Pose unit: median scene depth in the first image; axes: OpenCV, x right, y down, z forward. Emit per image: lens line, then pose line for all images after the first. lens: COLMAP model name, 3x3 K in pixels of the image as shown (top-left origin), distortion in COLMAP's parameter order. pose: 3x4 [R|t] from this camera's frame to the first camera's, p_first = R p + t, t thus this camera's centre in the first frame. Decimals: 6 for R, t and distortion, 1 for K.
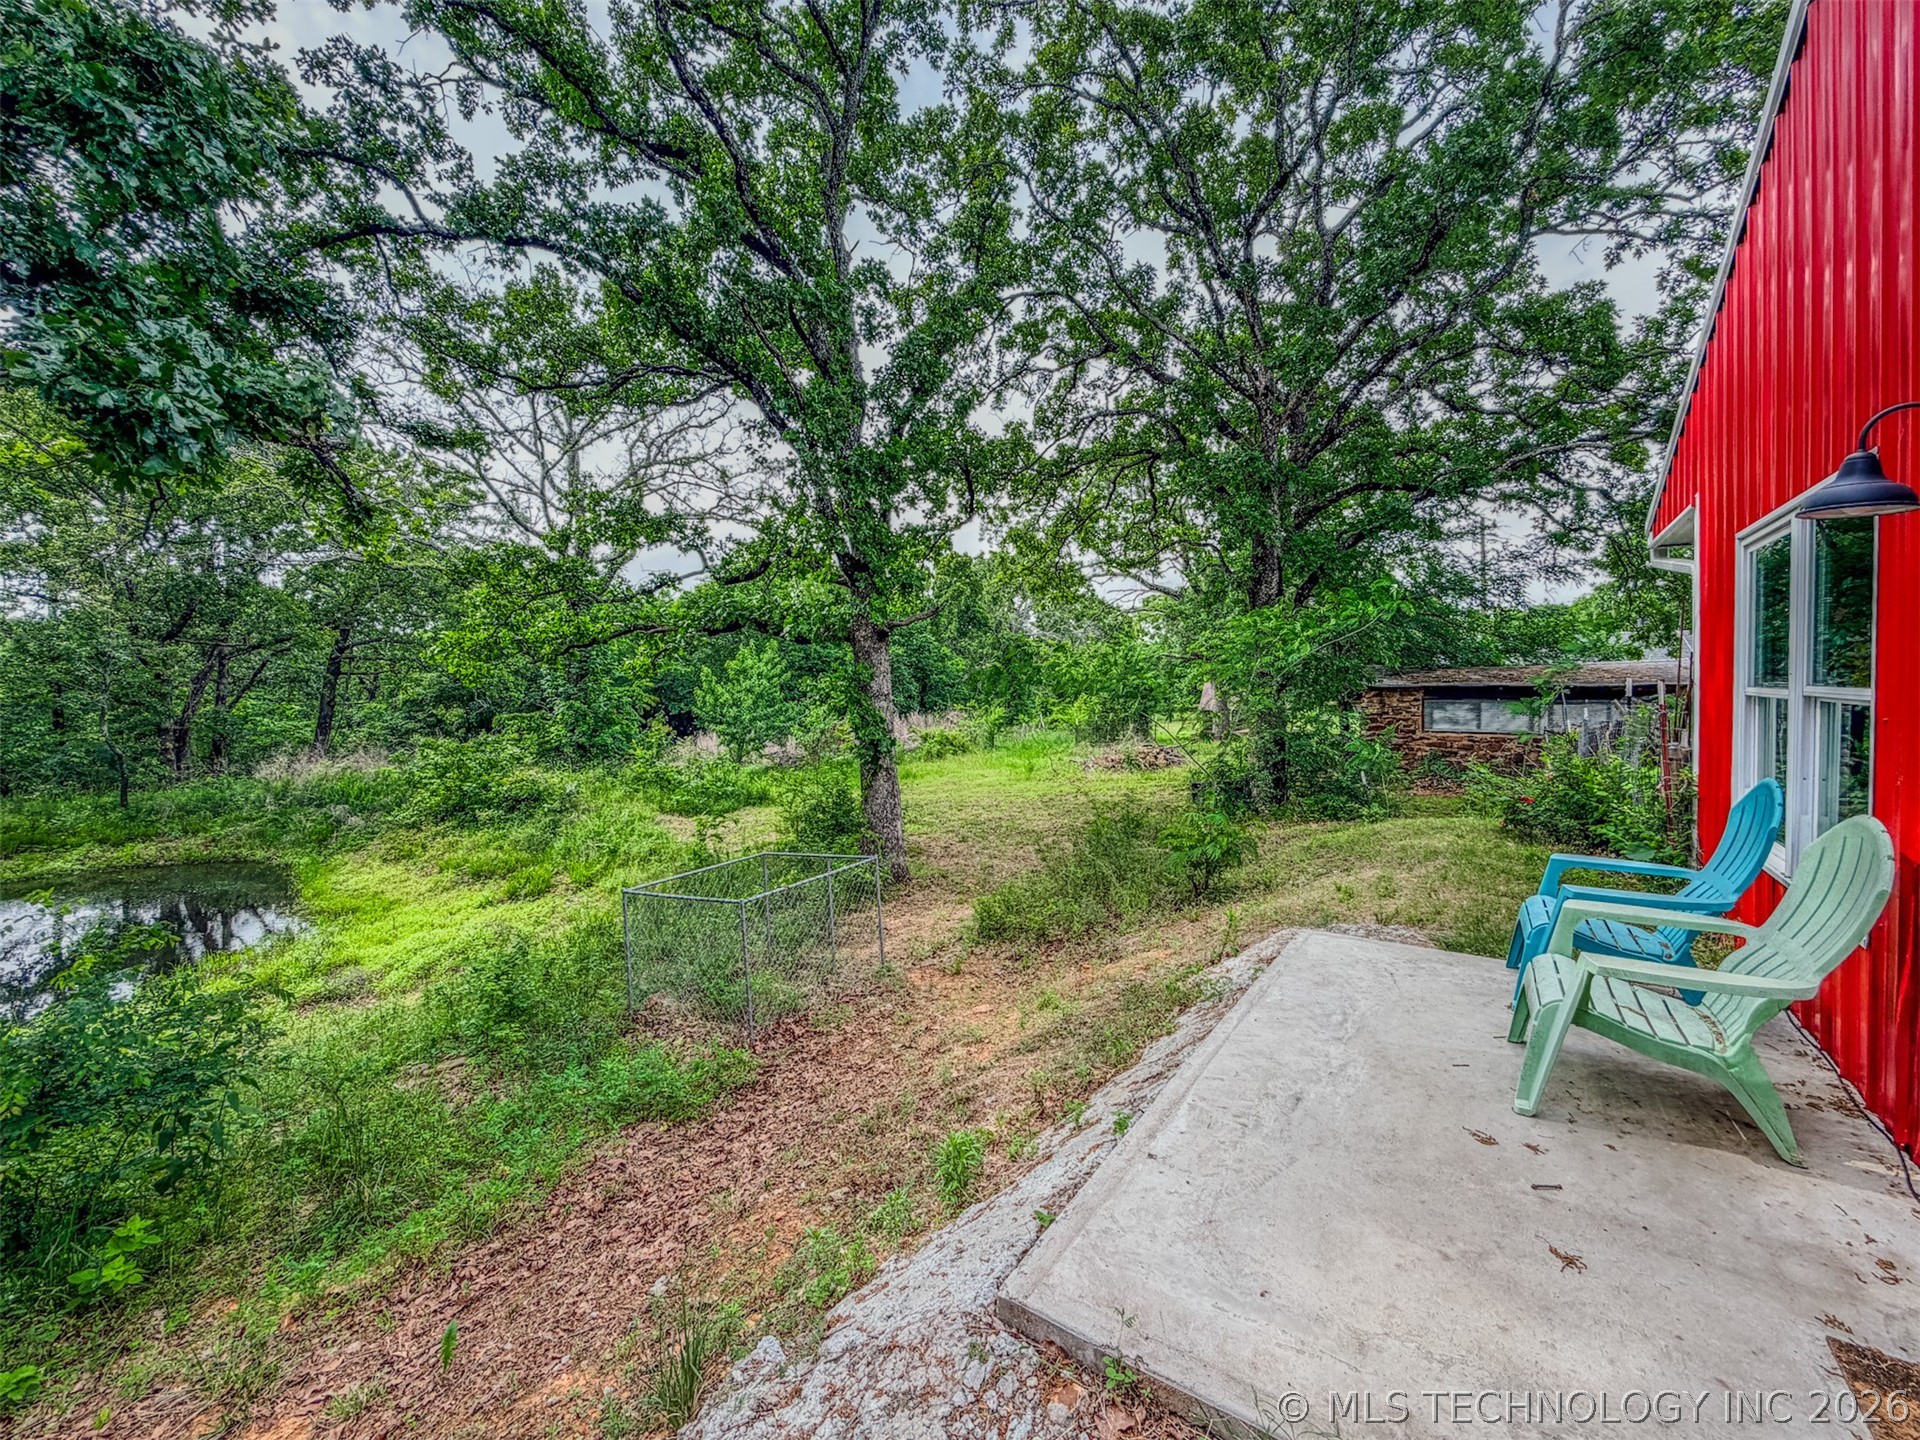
lens RADIAL K [[796.3, 0, 956.9], [0, 796.3, 701.7], [0, 0, 1]] dist [0.000445, 0.000244]
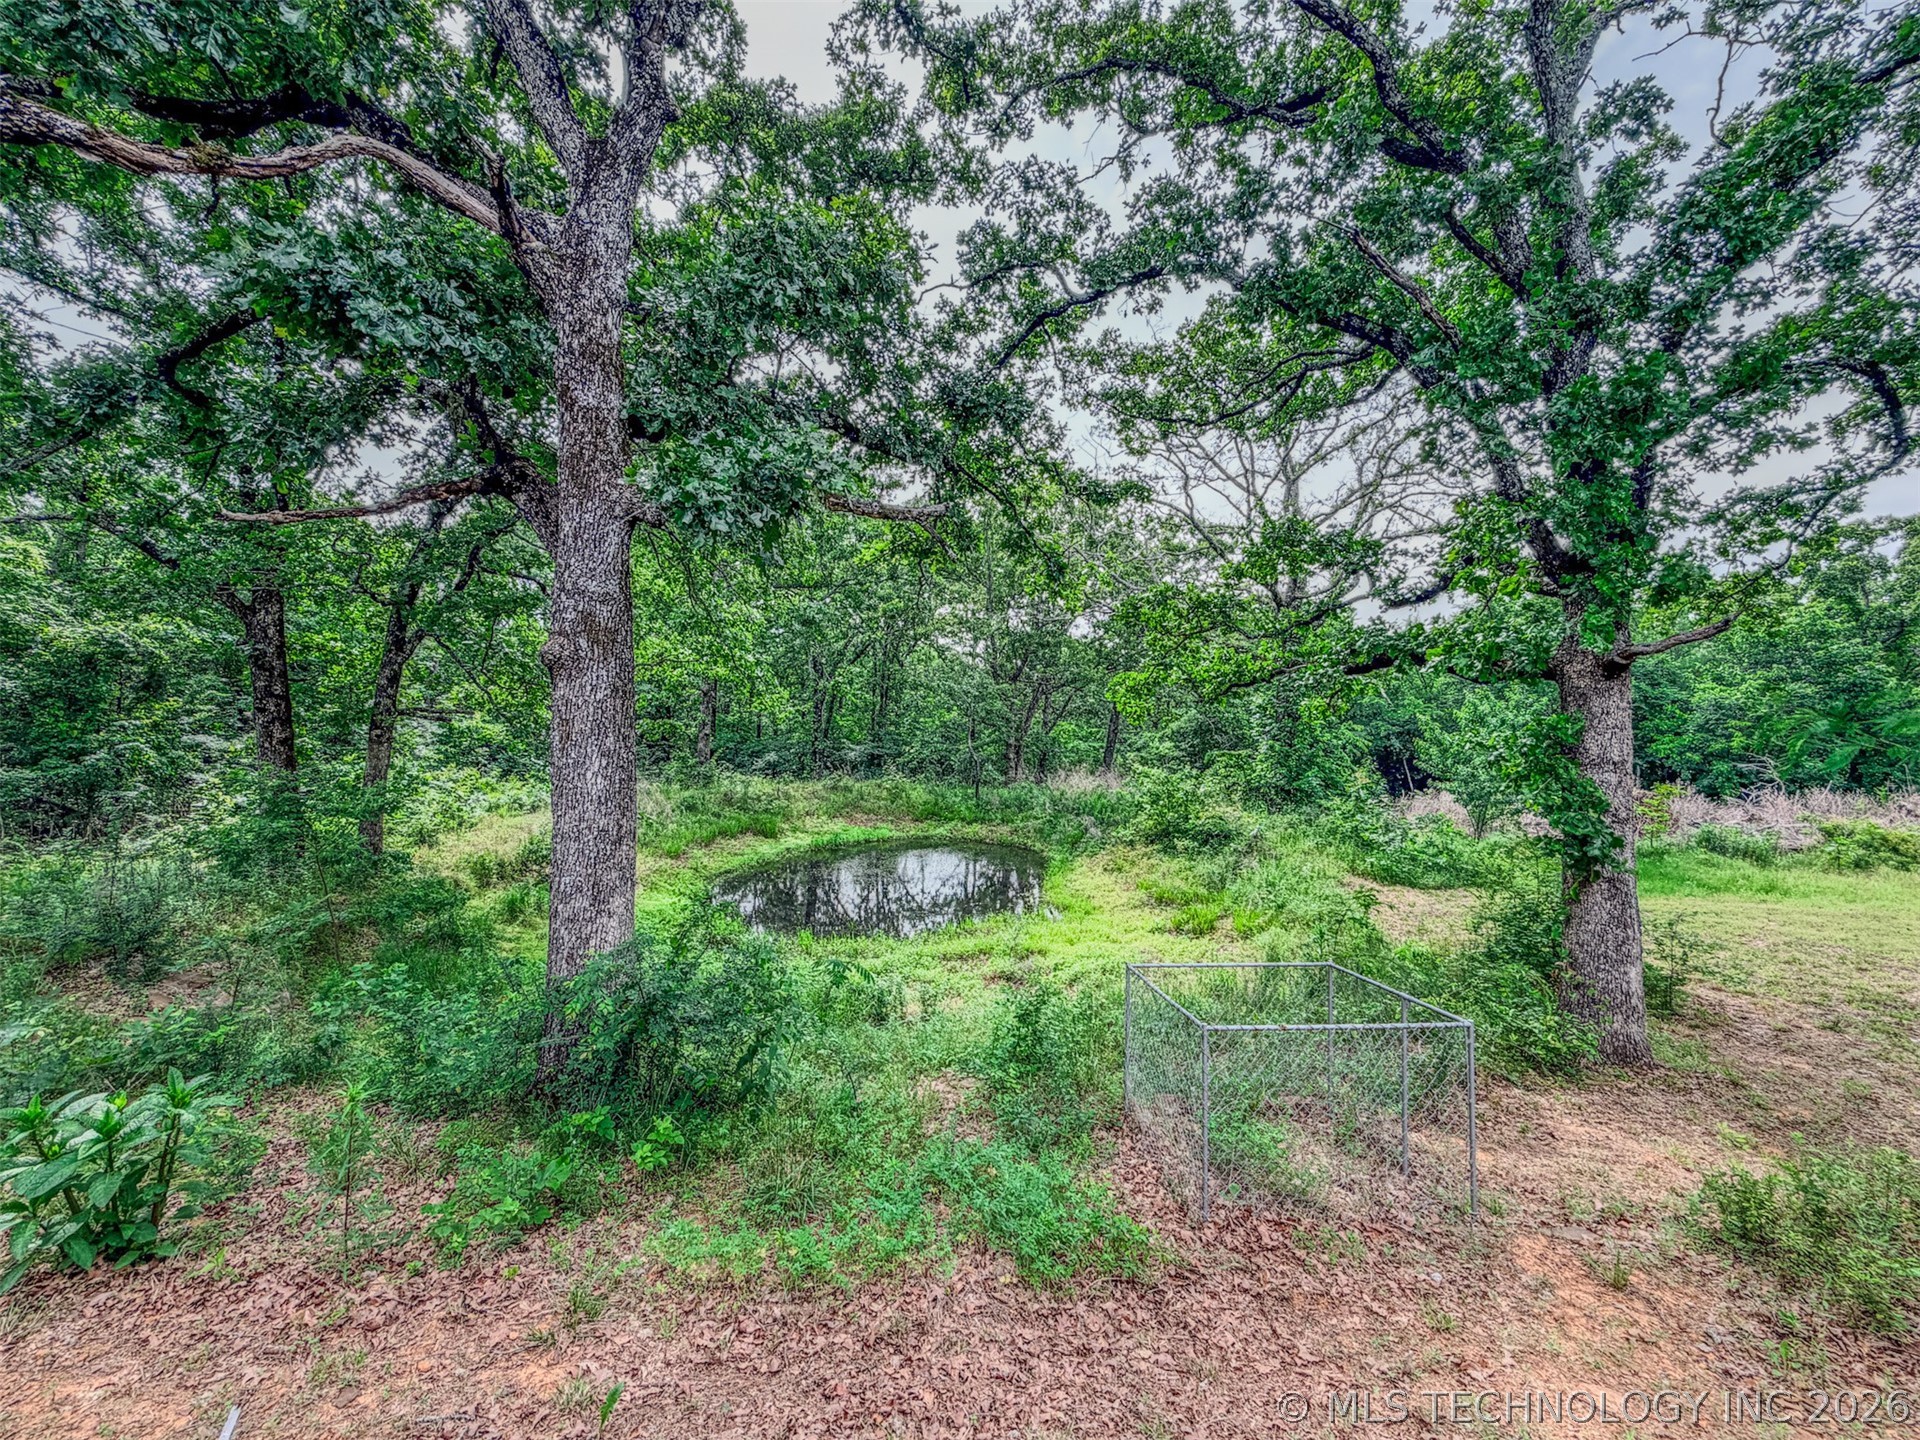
lens RADIAL K [[796.3, 0, 955.4], [0, 796.3, 721.4], [0, 0, 1]] dist [0.000445, 0.000244]
pose [[0.599029, 0.038004, -0.799825, 0.102329], [-0.054788, 0.998477, 0.006409, -0.016796], [0.798851, 0.039982, 0.600199, 0.198982]]
